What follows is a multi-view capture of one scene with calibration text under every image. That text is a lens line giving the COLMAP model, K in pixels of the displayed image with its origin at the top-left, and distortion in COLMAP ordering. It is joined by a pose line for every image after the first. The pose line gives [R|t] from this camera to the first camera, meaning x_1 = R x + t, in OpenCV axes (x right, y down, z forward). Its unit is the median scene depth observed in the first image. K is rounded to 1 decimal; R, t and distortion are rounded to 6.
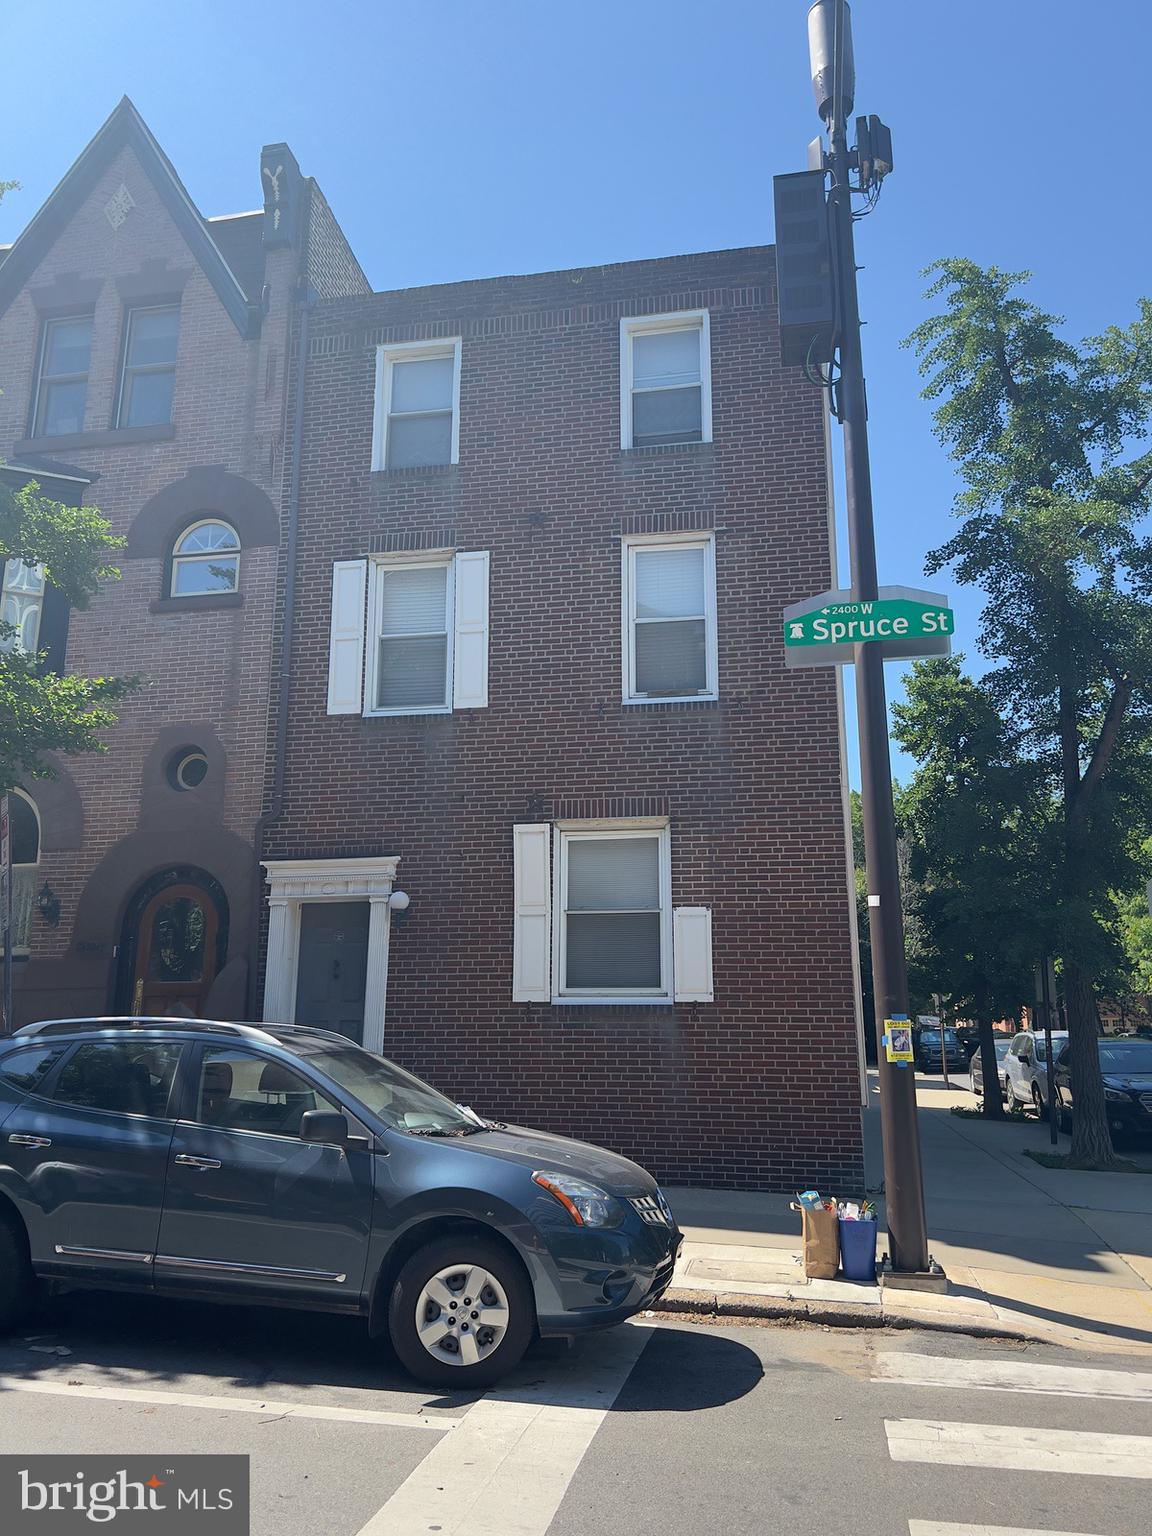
lens RADIAL K [[1145.5, 0, 583.5], [0, 1145.5, 762.8], [0, 0, 1]] dist [0.059046, -0.075059]
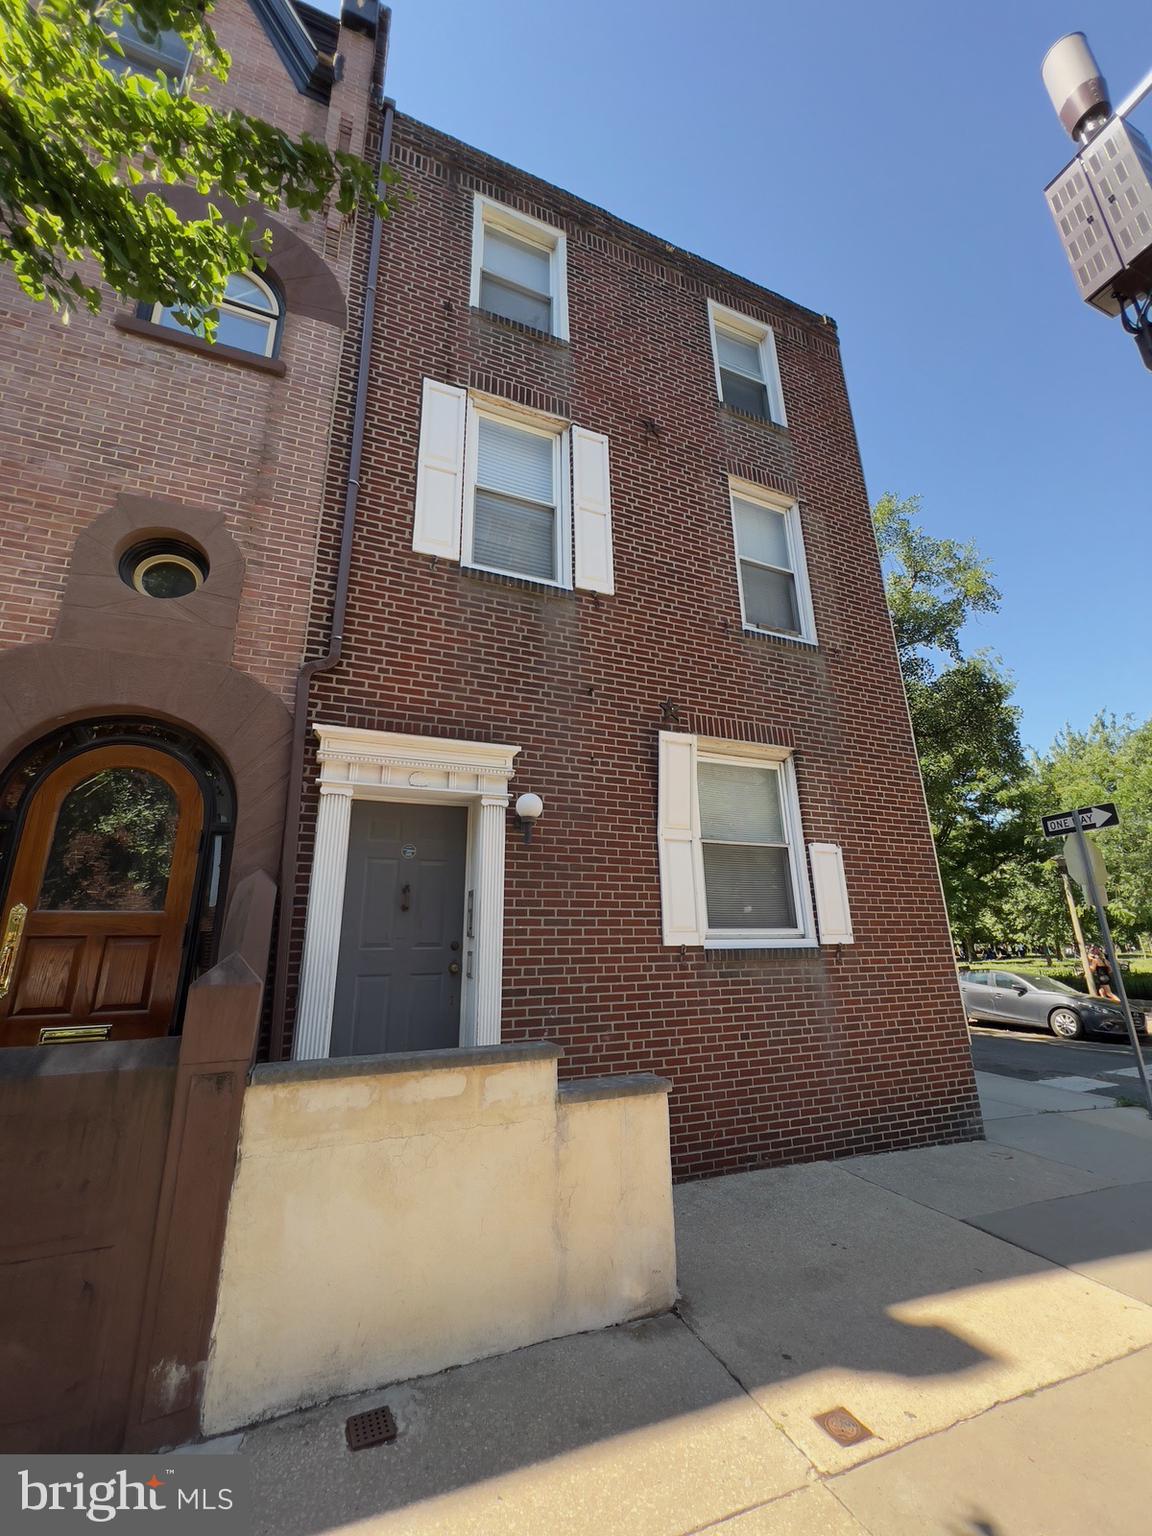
lens RADIAL K [[612.4, 0, 577.6], [0, 612.4, 766.1], [0, 0, 1]] dist [-0.002461, 0.000137]
pose [[0.838117, 0.142816, 0.526463, -0.340895], [-0.113249, 0.989646, -0.088175, 0.125162], [-0.533605, 0.014280, 0.845613, 0.649877]]
